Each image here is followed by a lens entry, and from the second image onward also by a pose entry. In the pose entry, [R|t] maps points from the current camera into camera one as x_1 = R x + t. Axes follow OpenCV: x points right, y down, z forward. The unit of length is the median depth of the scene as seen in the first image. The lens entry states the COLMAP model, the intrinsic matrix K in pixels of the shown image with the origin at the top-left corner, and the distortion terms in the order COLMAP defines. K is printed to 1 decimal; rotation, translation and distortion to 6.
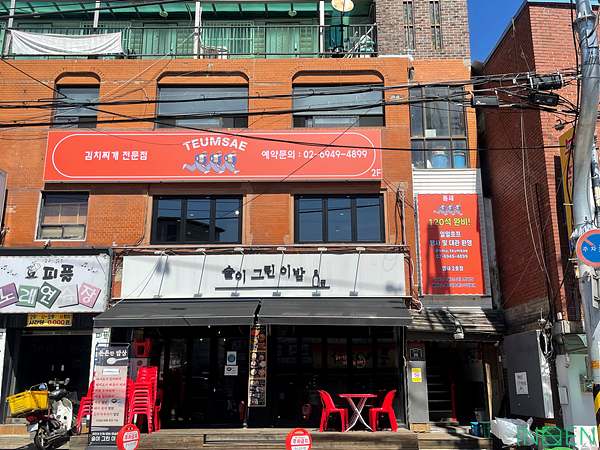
lens RADIAL K [[577.3, 0, 300.2], [0, 577.3, 236.1], [0, 0, 1]] dist [0.070832, -0.007962]
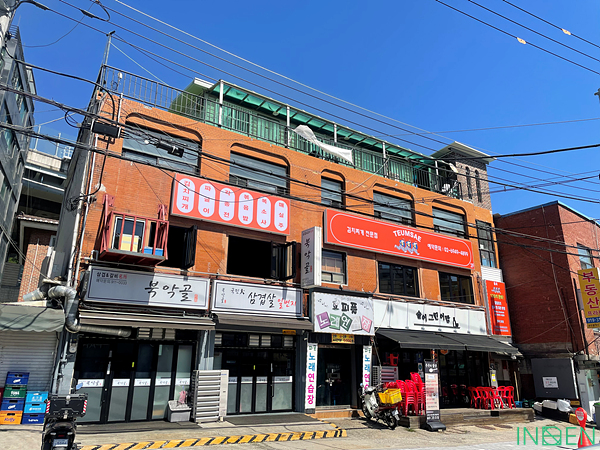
lens RADIAL K [[453.1, 0, 303.2], [0, 453.1, 220.4], [0, 0, 1]] dist [0.083160, -0.102696]
pose [[0.829673, 0.180305, 0.528330, -1.159978], [-0.140513, 0.983384, -0.114946, -0.007266], [-0.540277, 0.021130, 0.841222, 0.057015]]
